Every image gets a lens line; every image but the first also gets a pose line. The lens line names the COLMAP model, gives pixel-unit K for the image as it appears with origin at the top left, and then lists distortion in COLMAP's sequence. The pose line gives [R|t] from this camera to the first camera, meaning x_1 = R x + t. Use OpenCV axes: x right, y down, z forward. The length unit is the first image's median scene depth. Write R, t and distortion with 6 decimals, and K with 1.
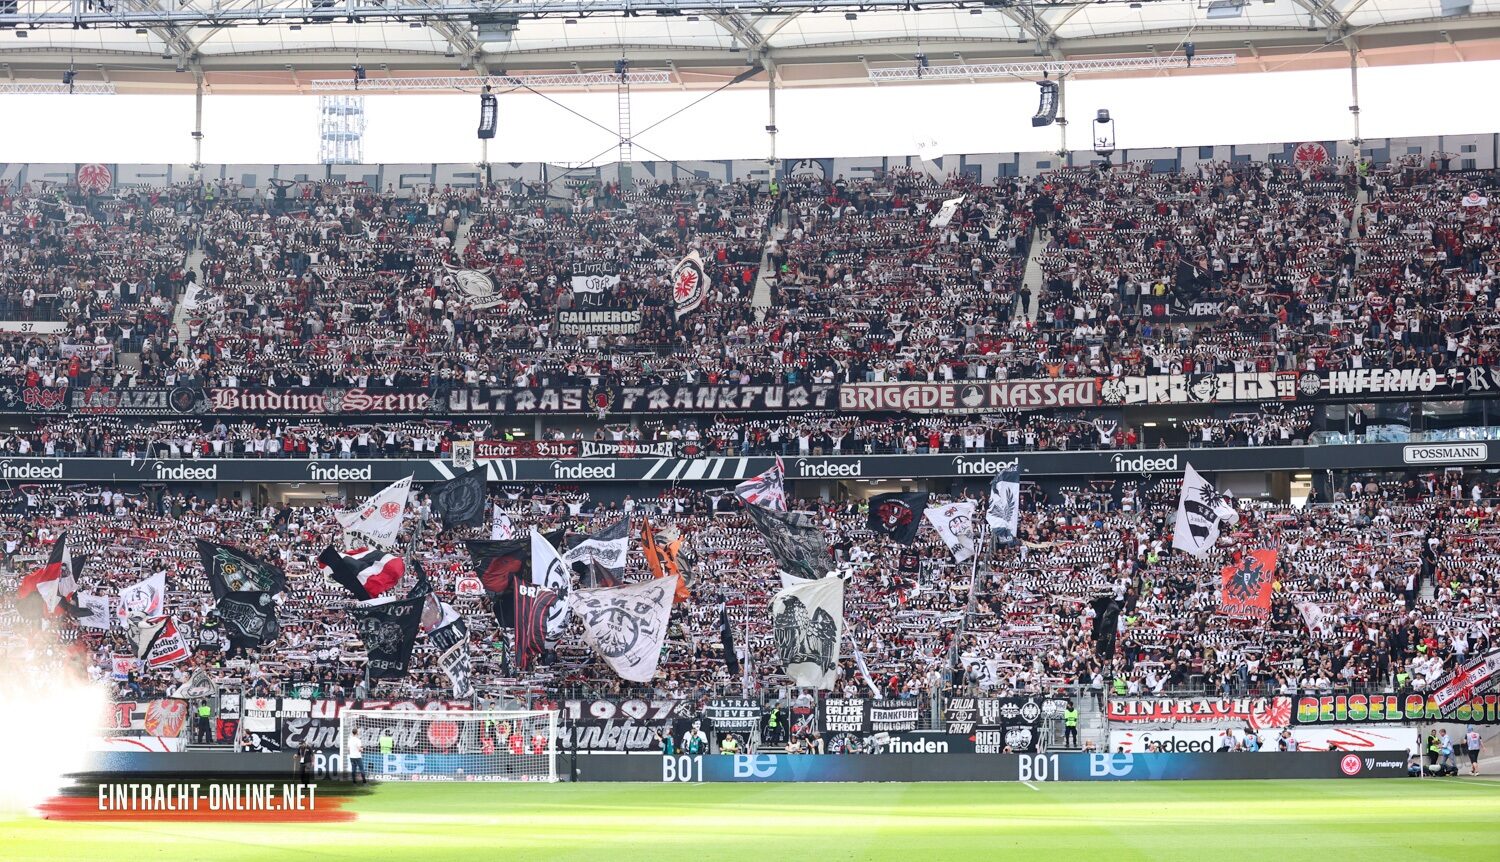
lens RADIAL K [[3098.9, 0, 750.0], [0, 3098.9, 431.0], [0, 0, 1]] dist [-0.261763, -0.032226]
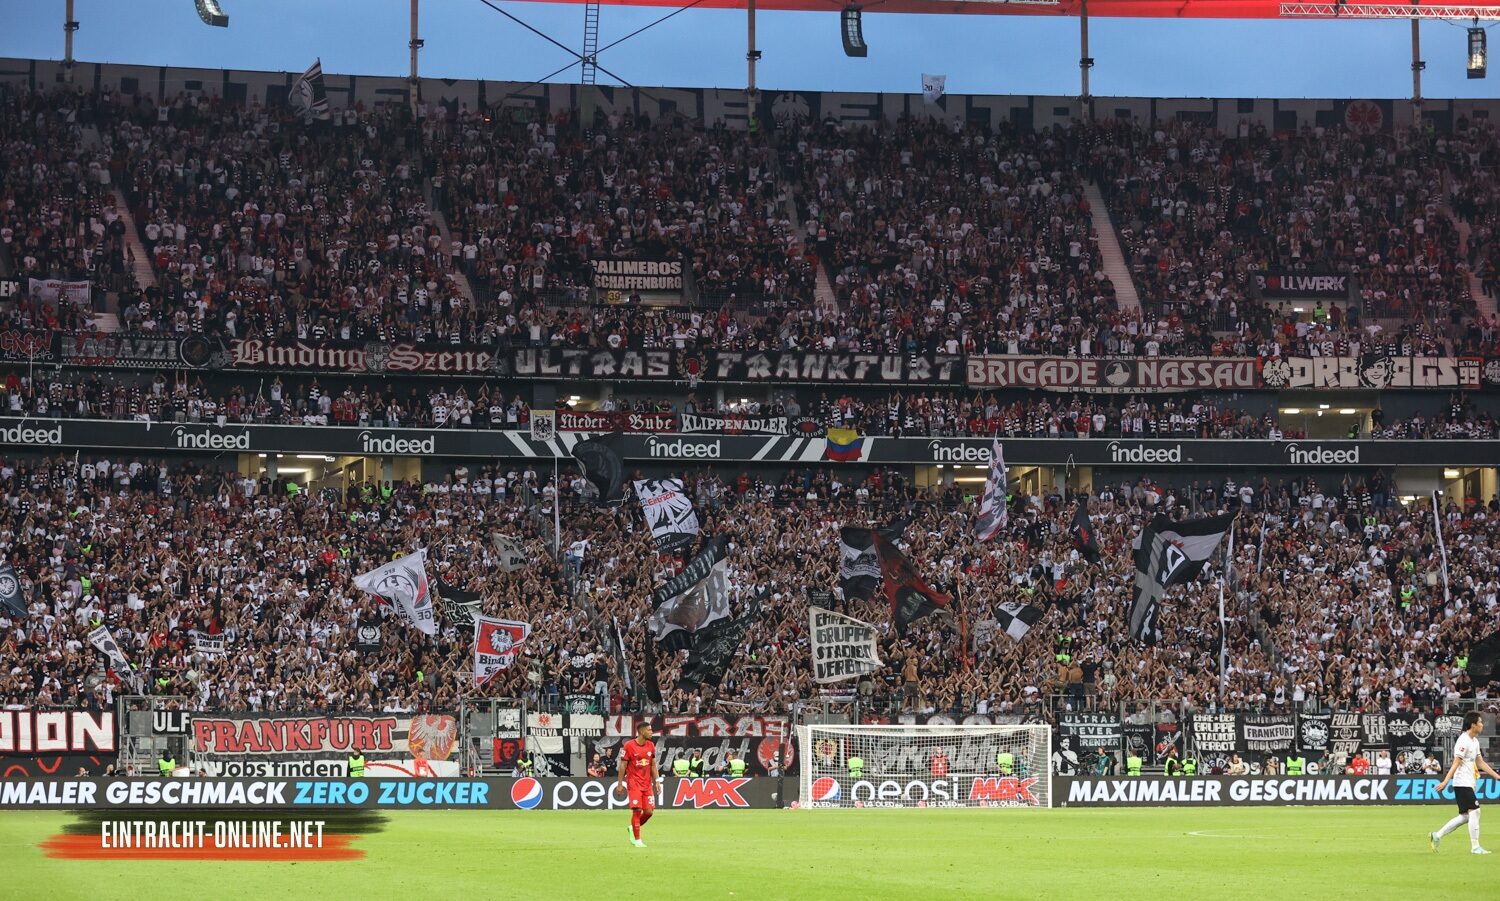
lens RADIAL K [[3641.6, 0, 747.8], [0, 3641.6, 534.3], [0, 0, 1]] dist [-0.152995, -0.072470]
pose [[0.966103, 0.016743, 0.257613, -0.294573], [-0.025212, 0.999244, 0.029607, 0.006375], [-0.256923, -0.035098, 0.965794, 0.027206]]
